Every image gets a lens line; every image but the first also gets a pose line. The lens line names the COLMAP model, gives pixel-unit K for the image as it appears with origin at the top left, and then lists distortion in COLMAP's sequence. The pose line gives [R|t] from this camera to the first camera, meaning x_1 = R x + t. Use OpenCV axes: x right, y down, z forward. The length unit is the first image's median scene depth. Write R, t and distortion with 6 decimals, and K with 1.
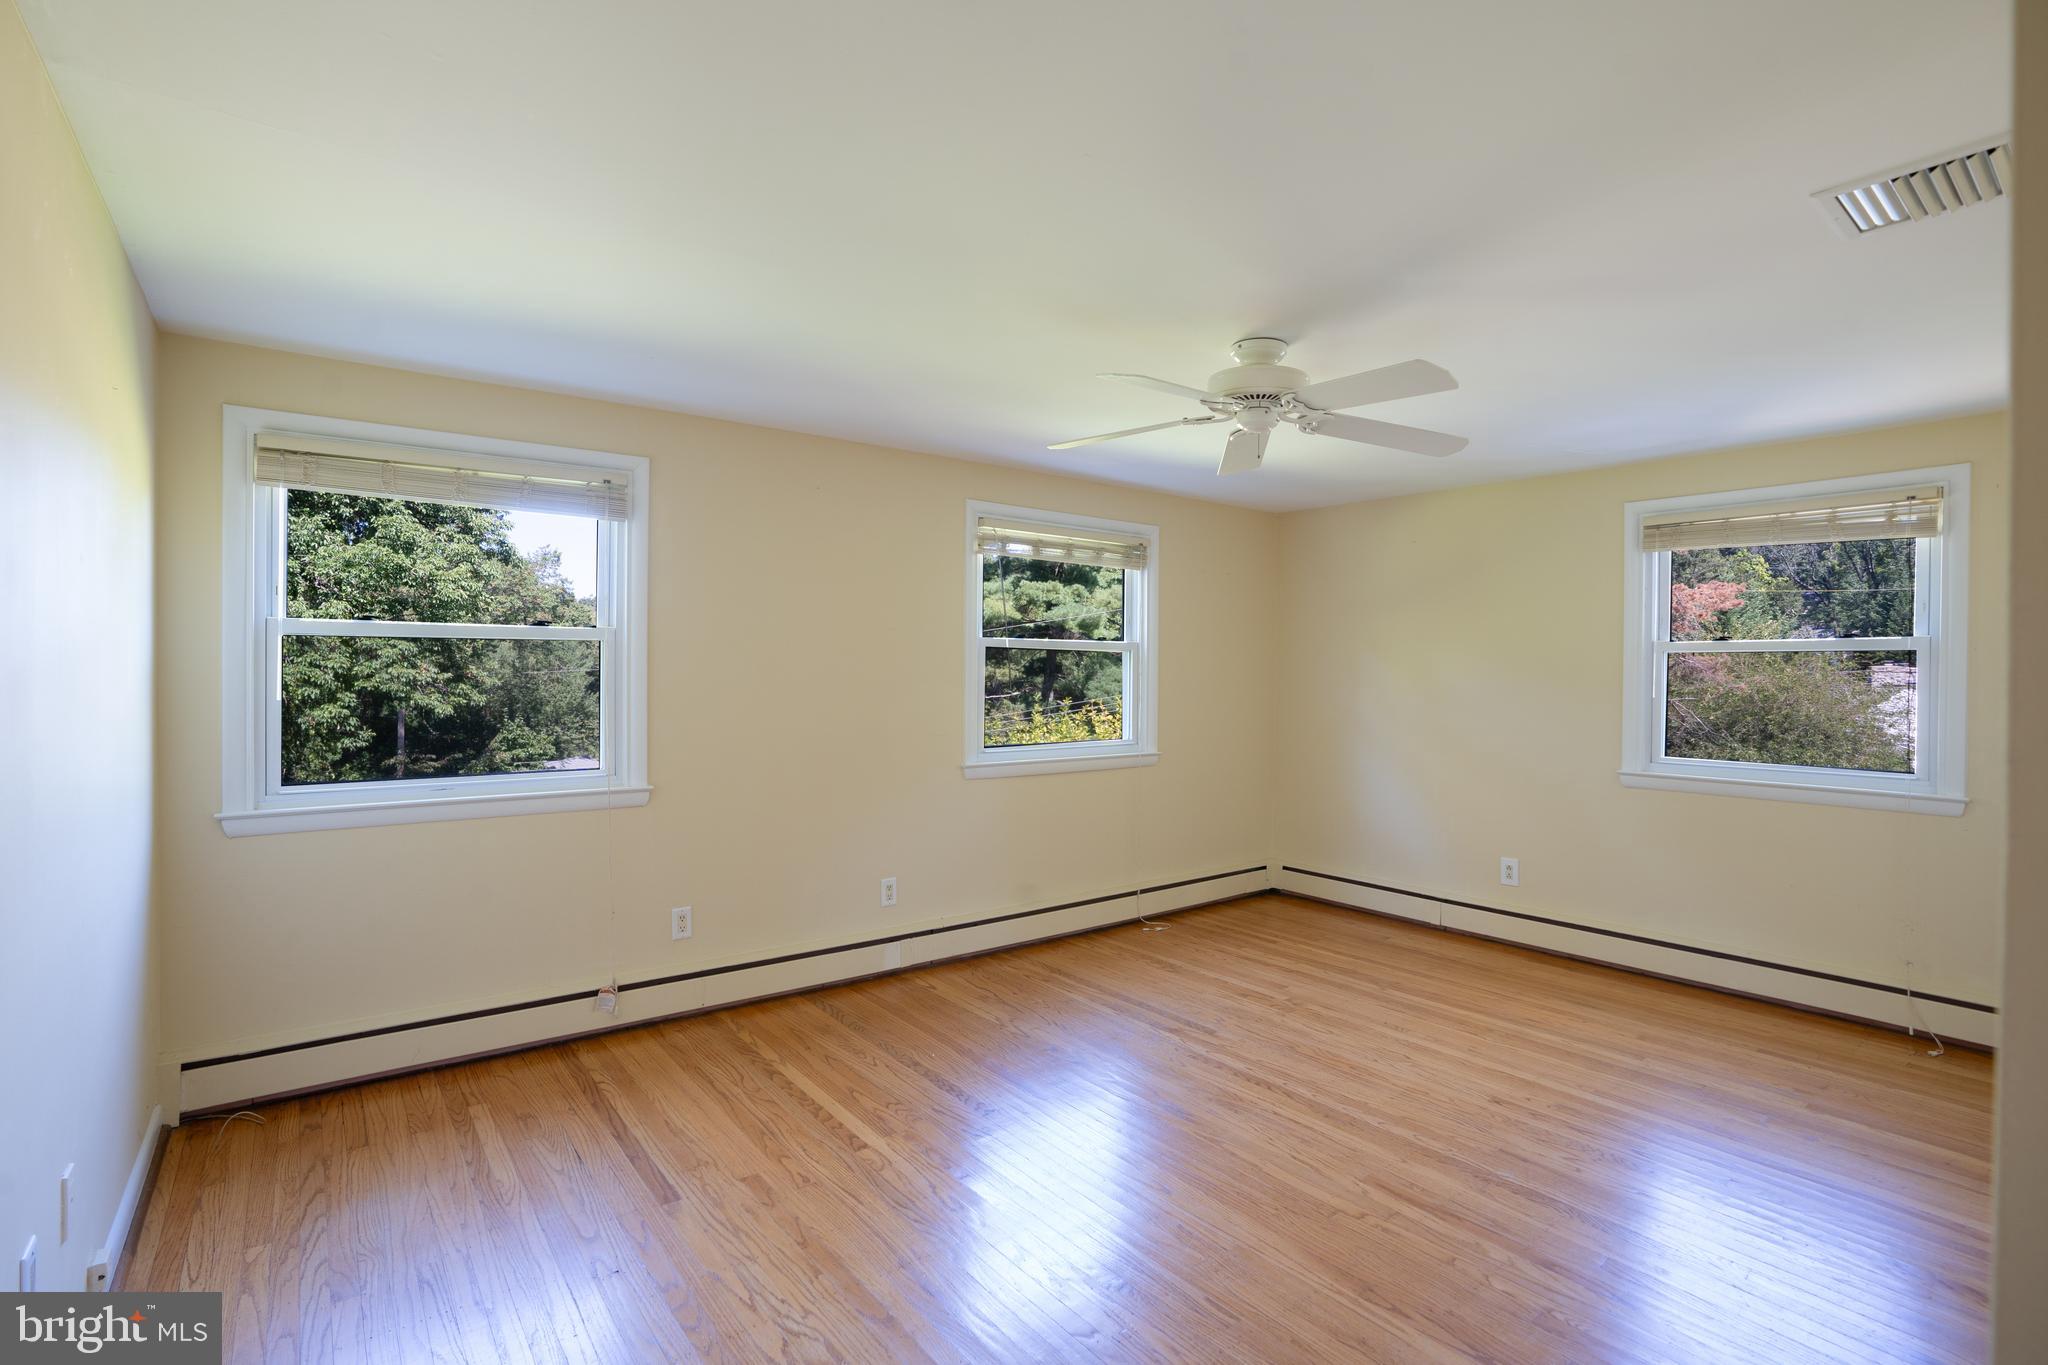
lens RADIAL K [[954.8, 0, 1027.7], [0, 954.8, 684.5], [0, 0, 1]] dist [-0.075980, 0.032021]
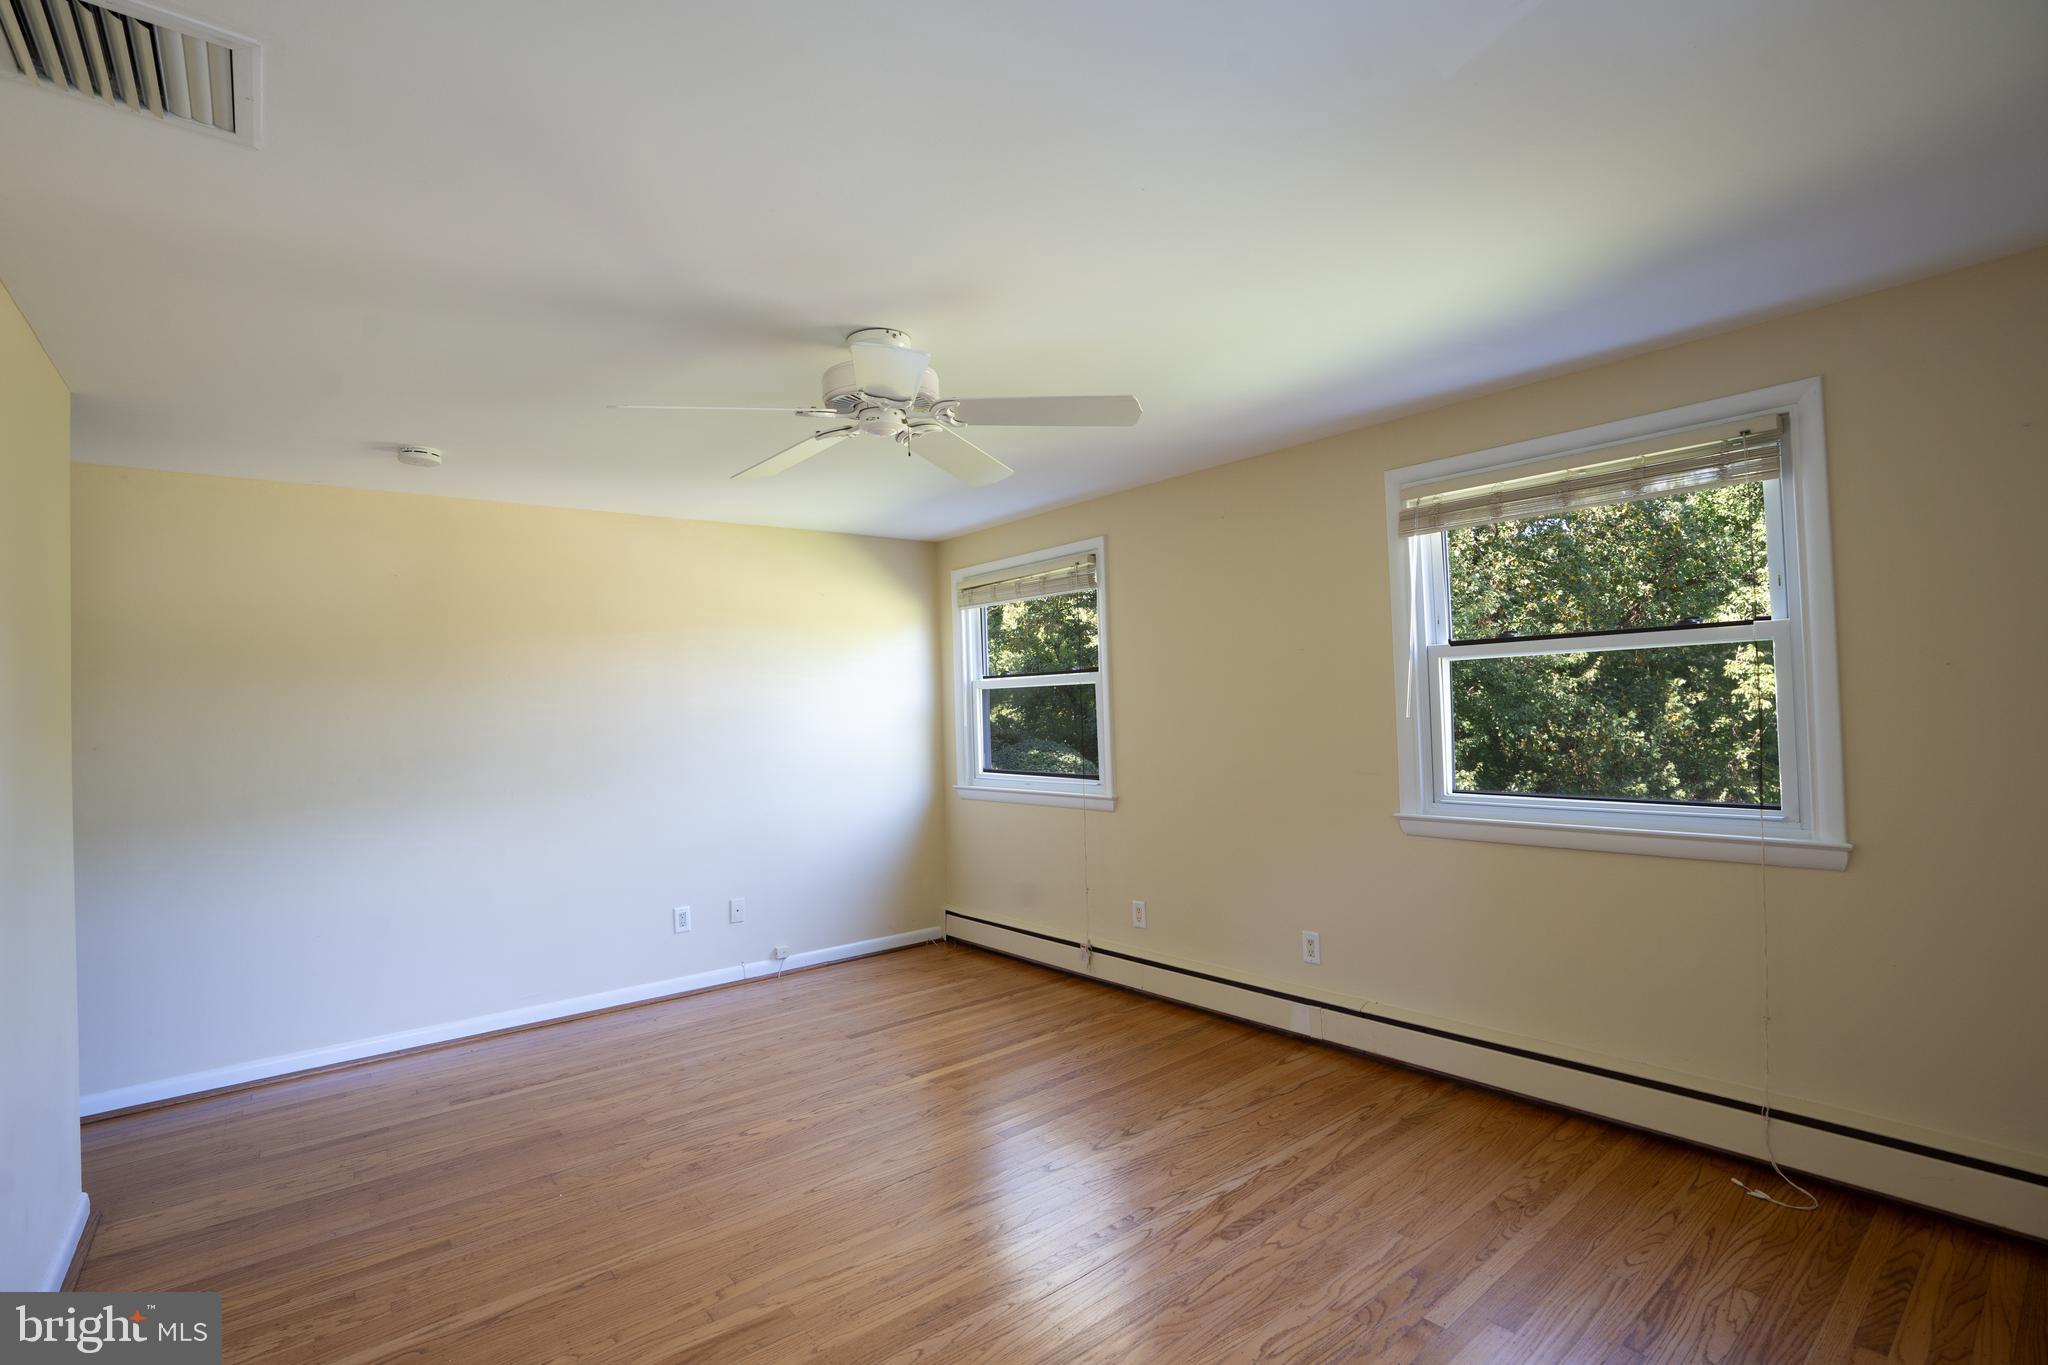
lens RADIAL K [[954.8, 0, 1027.7], [0, 954.8, 684.5], [0, 0, 1]] dist [-0.075980, 0.032021]
pose [[0.026726, -0.030021, -0.999192, 0.794080], [0.019219, 0.999380, -0.029513, -0.004999], [0.999458, -0.018414, 0.027286, 0.781623]]
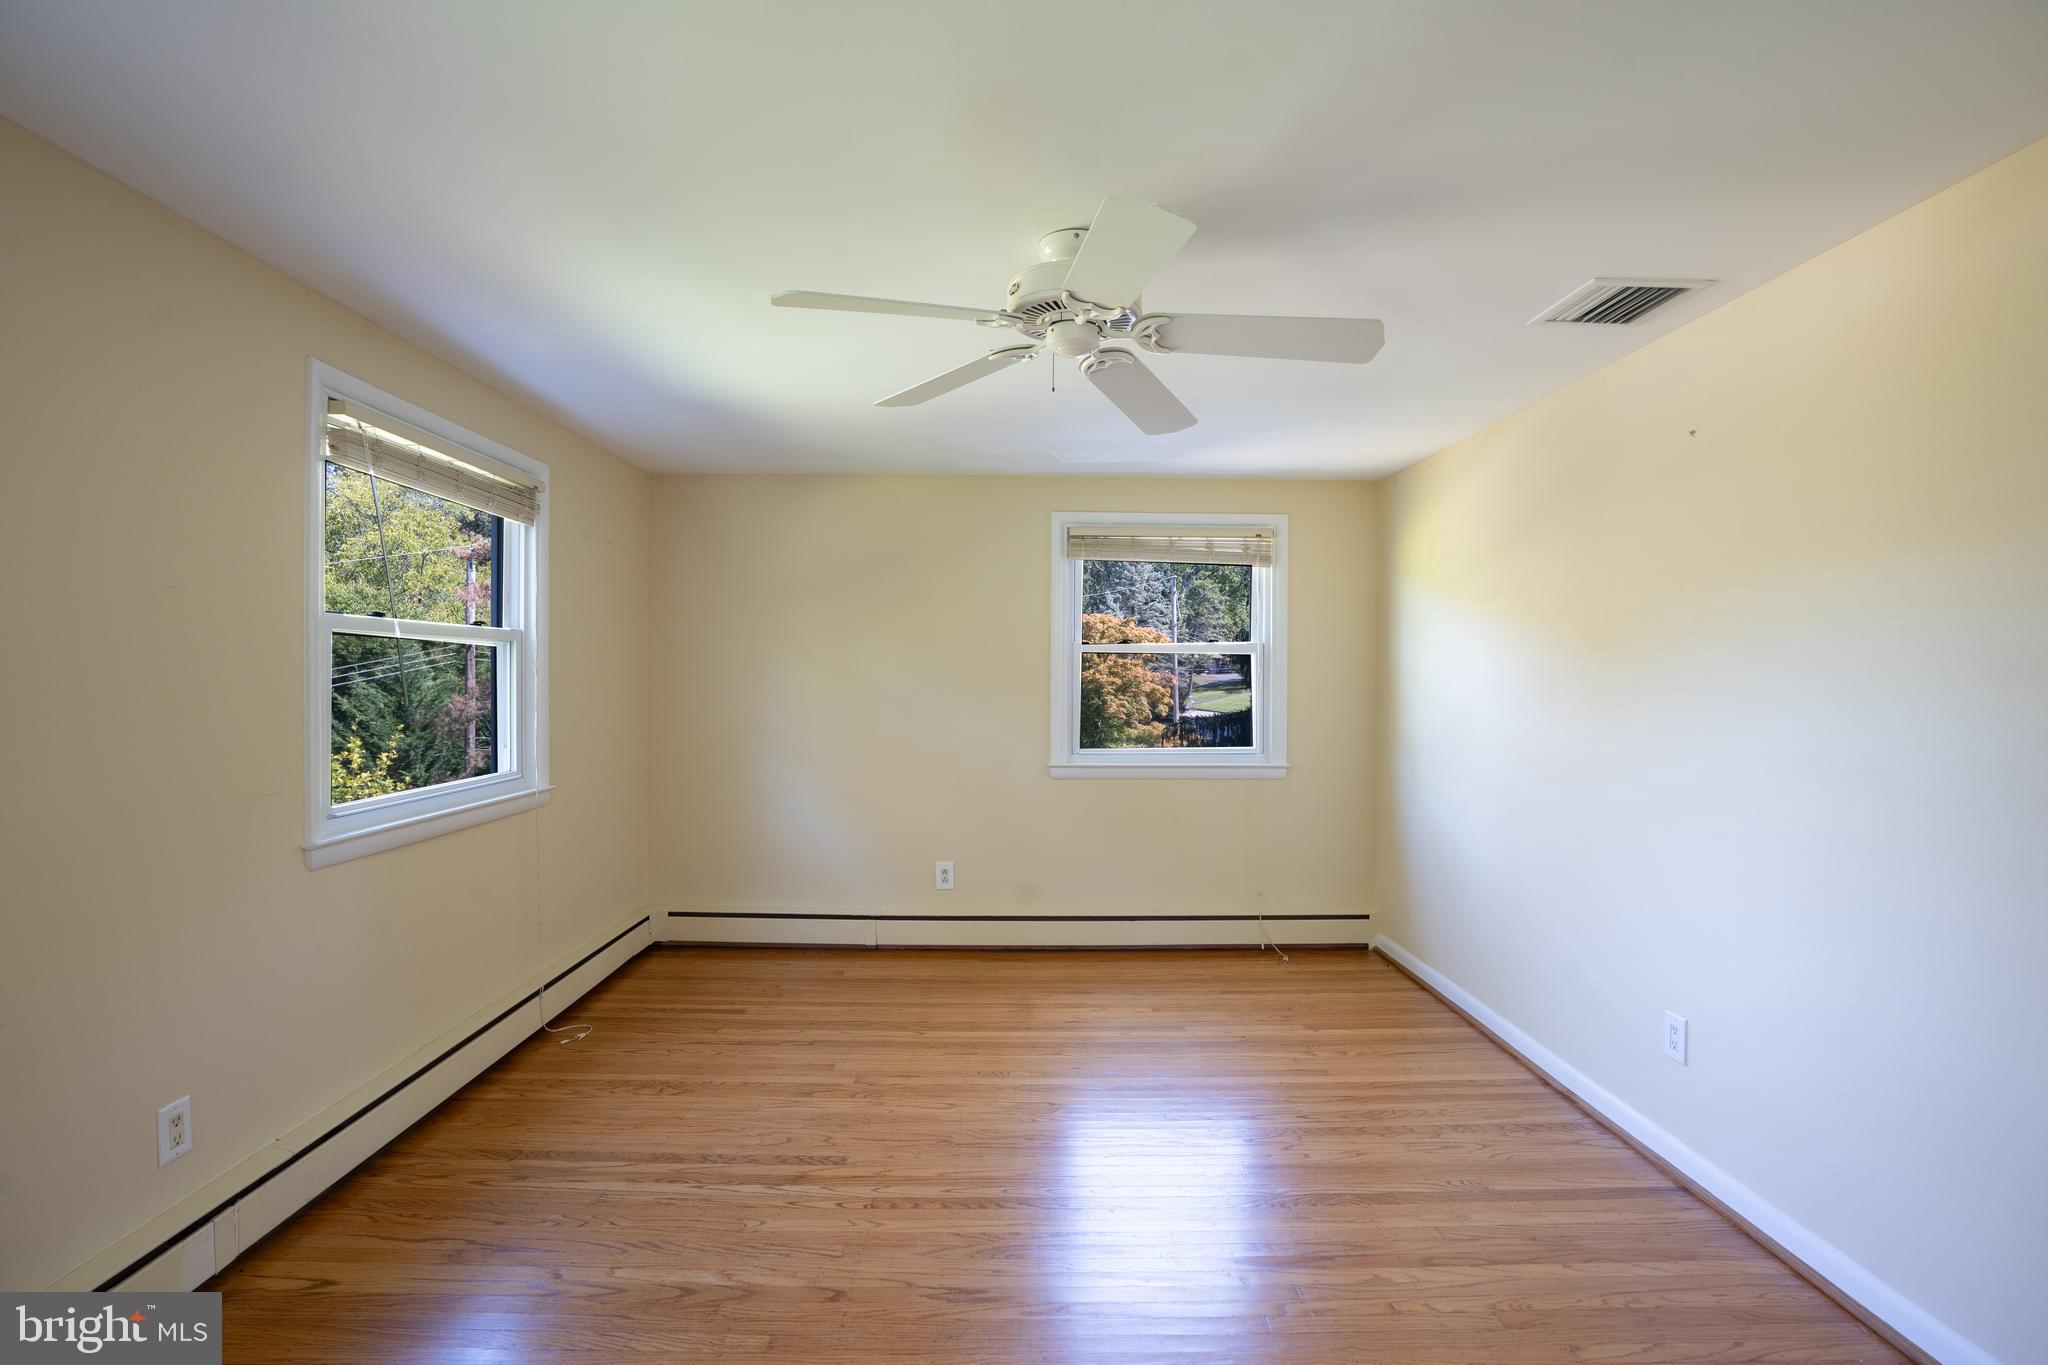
lens RADIAL K [[954.8, 0, 1027.7], [0, 954.8, 684.5], [0, 0, 1]] dist [-0.075980, 0.032021]
pose [[0.602802, -0.013309, 0.797780, -0.272912], [0.012131, 0.999898, 0.007515, -0.007047], [-0.797798, 0.005148, 0.602902, 0.405059]]
